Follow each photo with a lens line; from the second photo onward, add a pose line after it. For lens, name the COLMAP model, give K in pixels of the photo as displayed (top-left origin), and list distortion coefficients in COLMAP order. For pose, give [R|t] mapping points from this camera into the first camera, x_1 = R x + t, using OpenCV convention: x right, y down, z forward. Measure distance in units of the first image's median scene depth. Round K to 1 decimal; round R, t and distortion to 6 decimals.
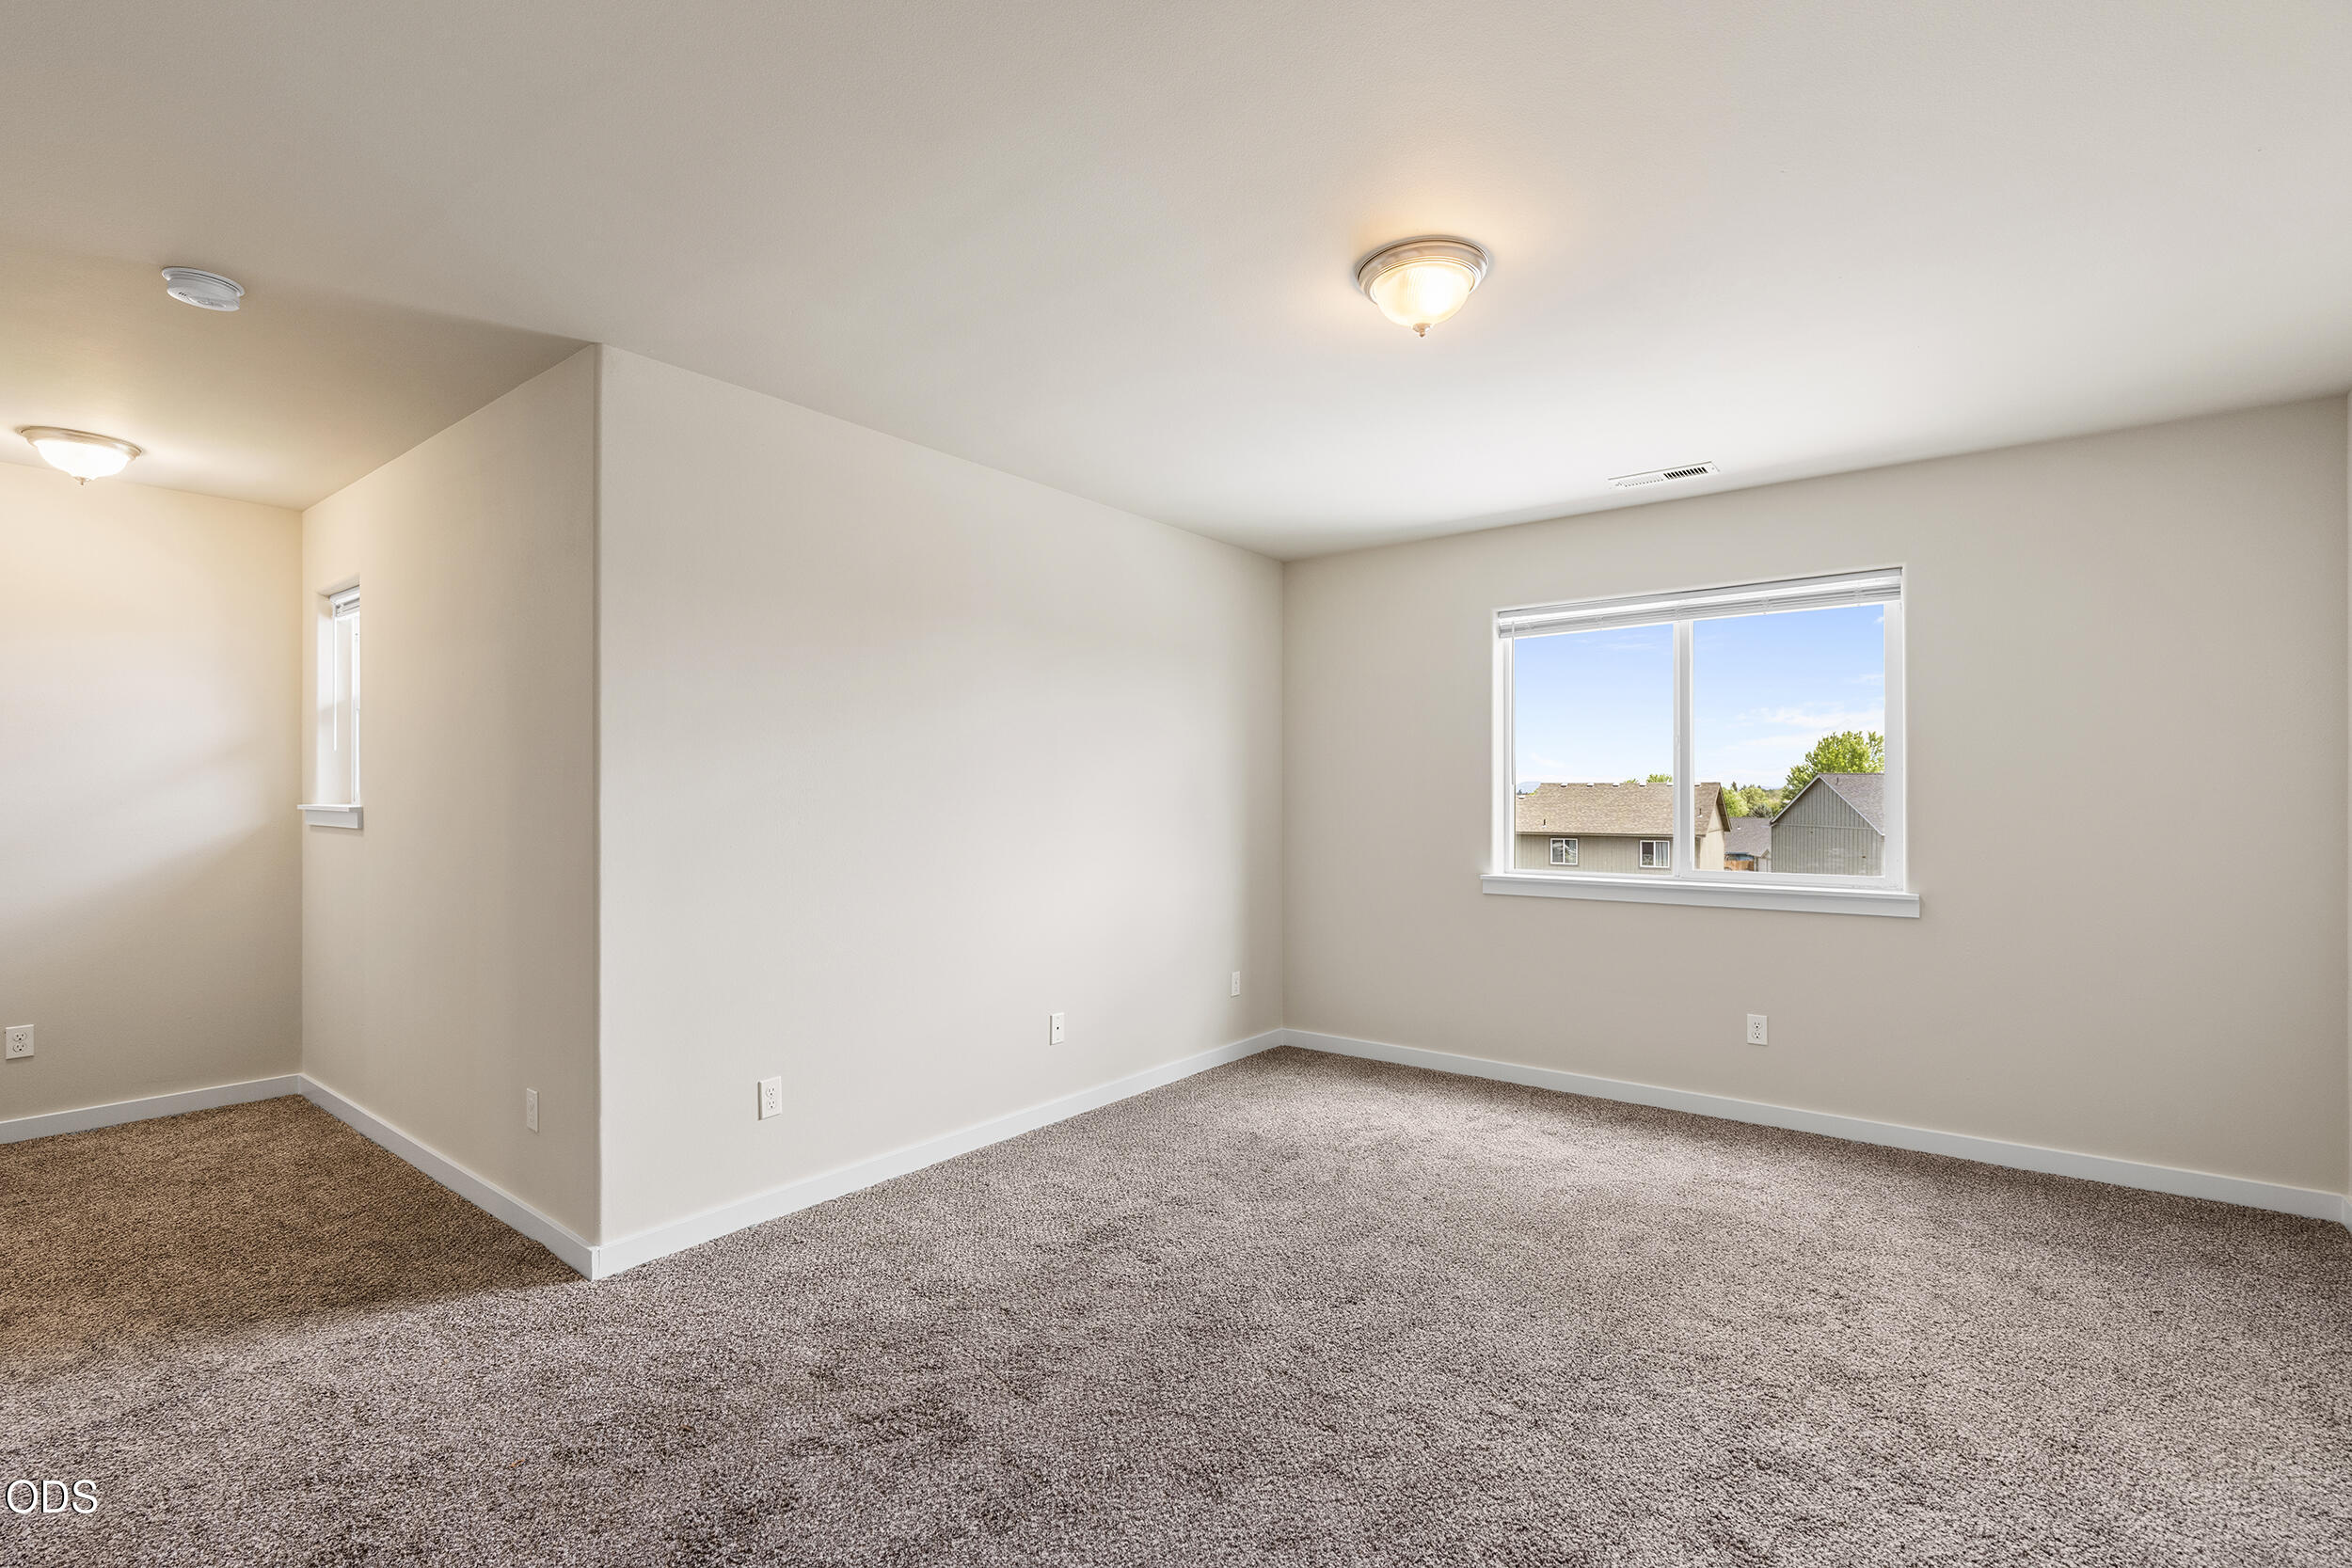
lens RADIAL K [[1062.0, 0, 1161.3], [0, 1062.0, 781.7], [0, 0, 1]] dist [-0.006967, 0.002594]
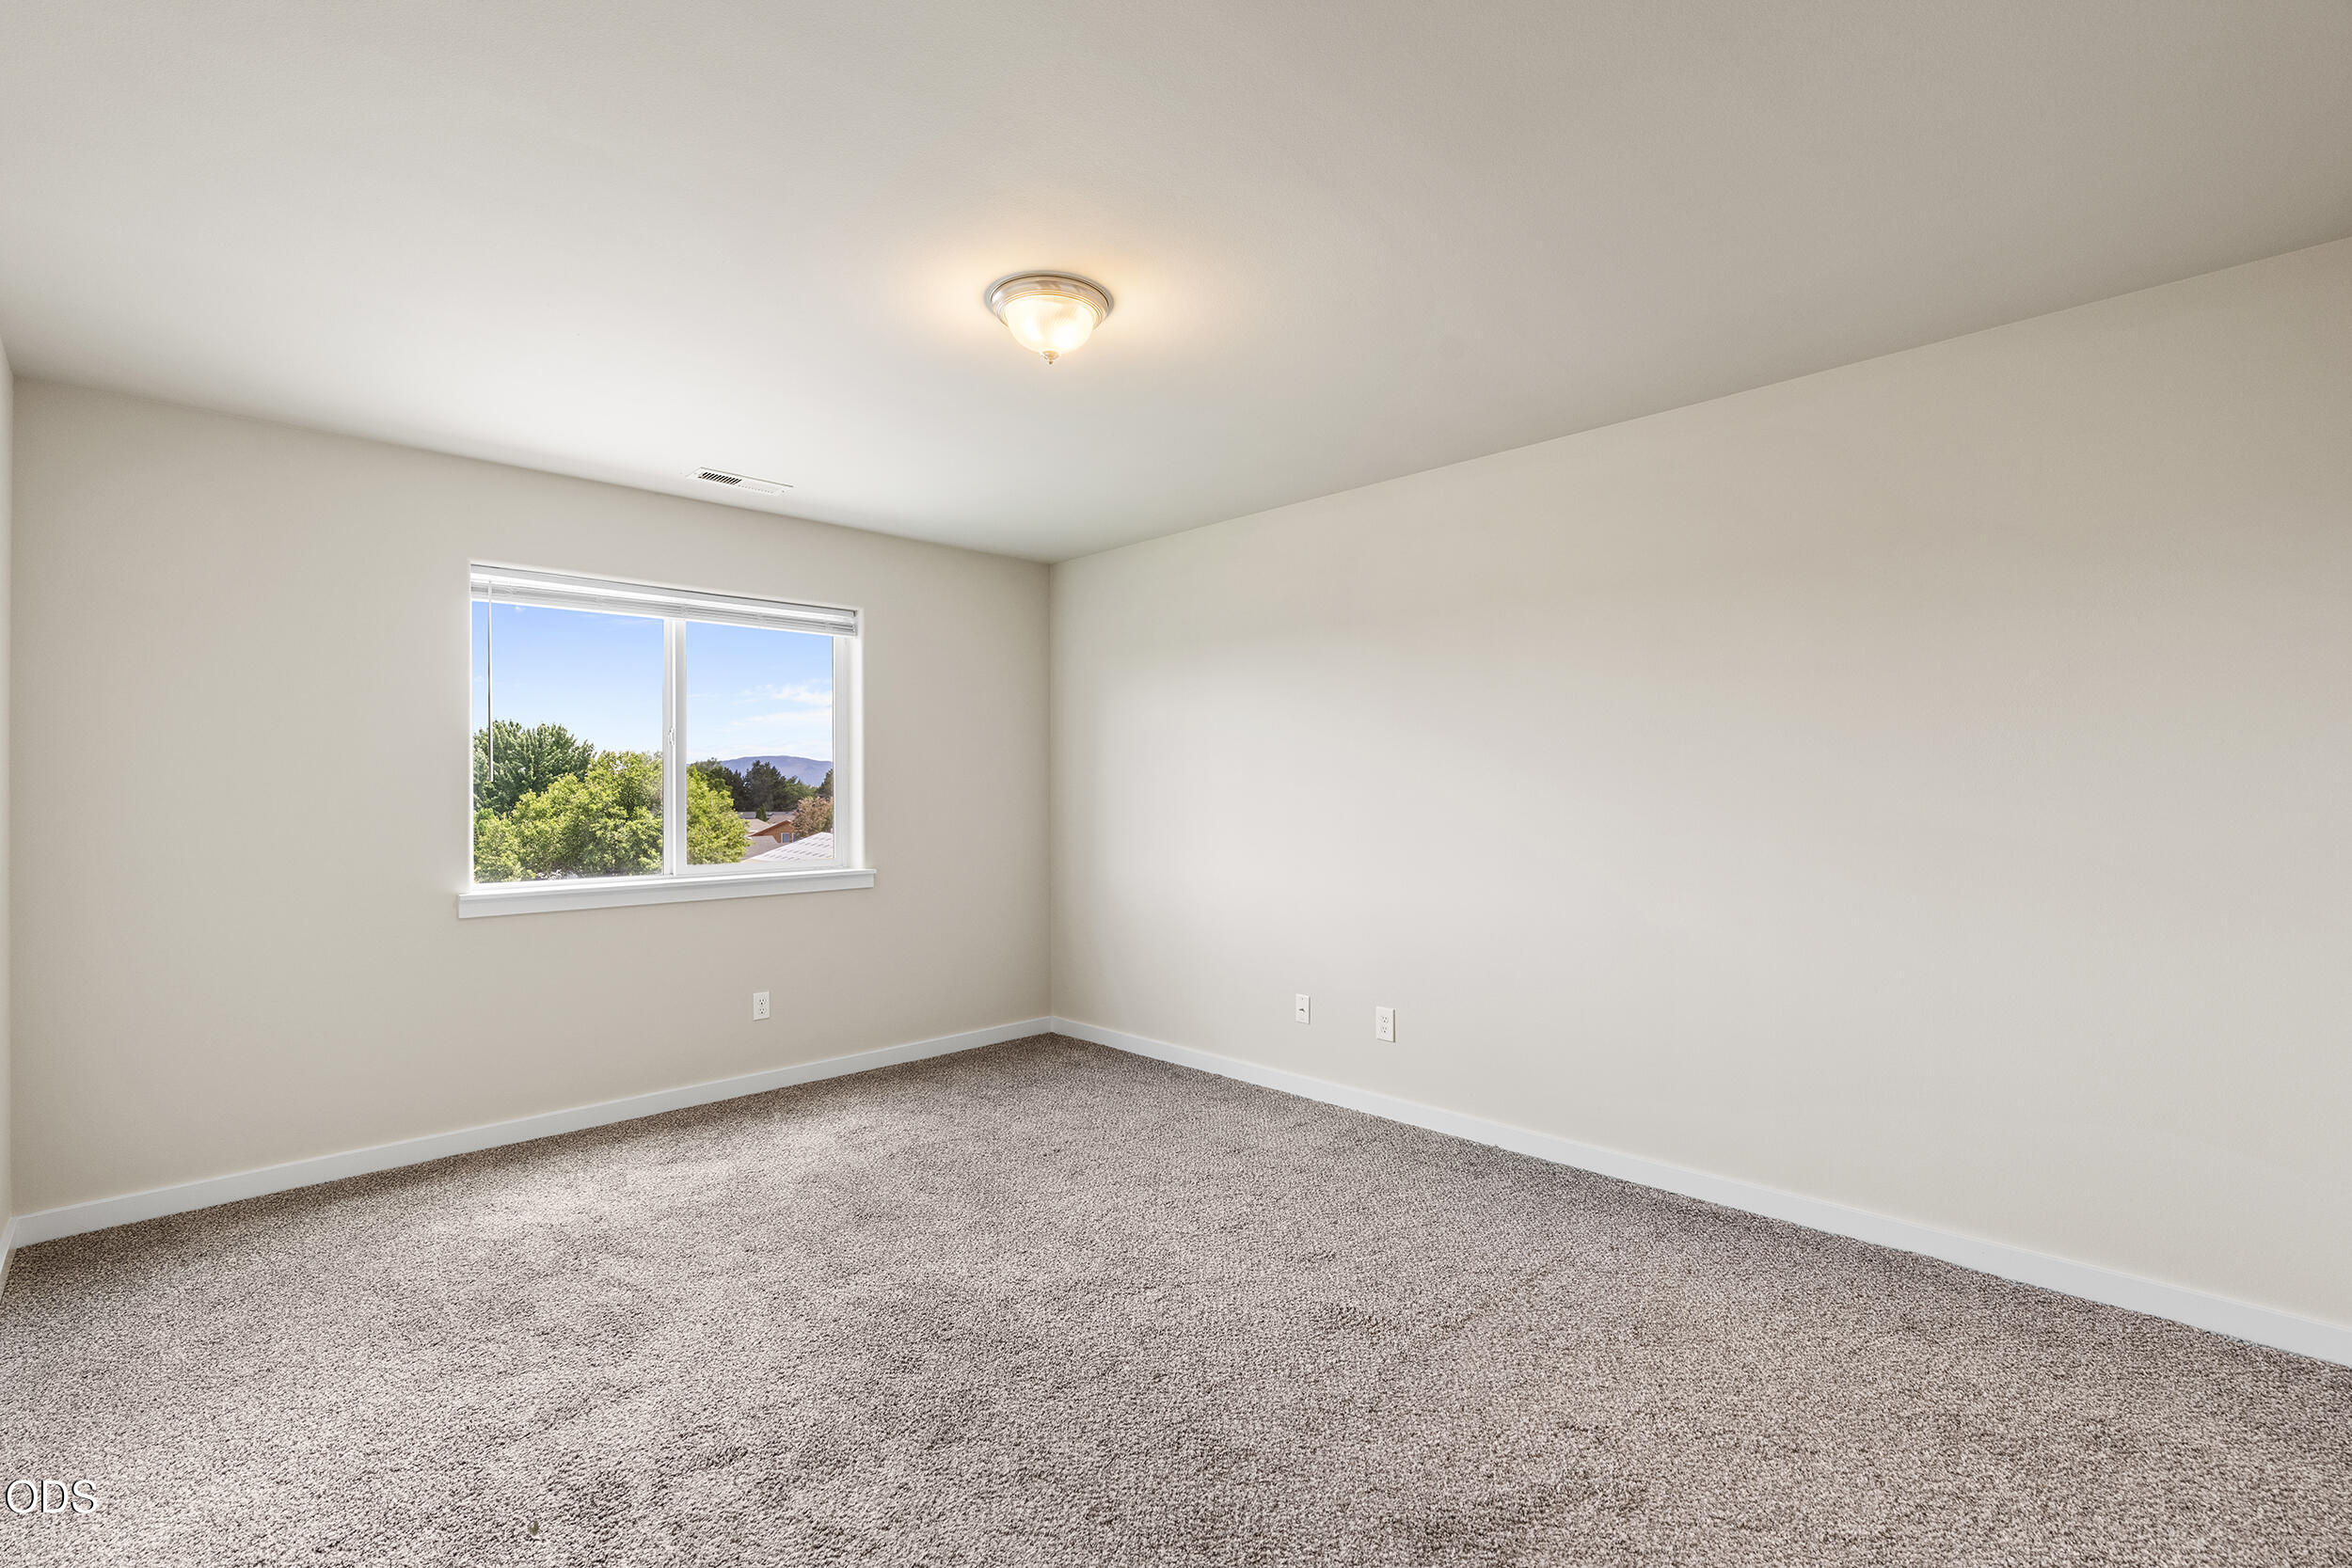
lens RADIAL K [[1062.0, 0, 1165.8], [0, 1062.0, 792.9], [0, 0, 1]] dist [-0.006967, 0.002594]
pose [[0.124050, -0.004658, 0.992265, -0.529737], [-0.010552, 0.999926, 0.006013, 0.001787], [-0.992220, -0.011216, 0.123992, 0.499383]]
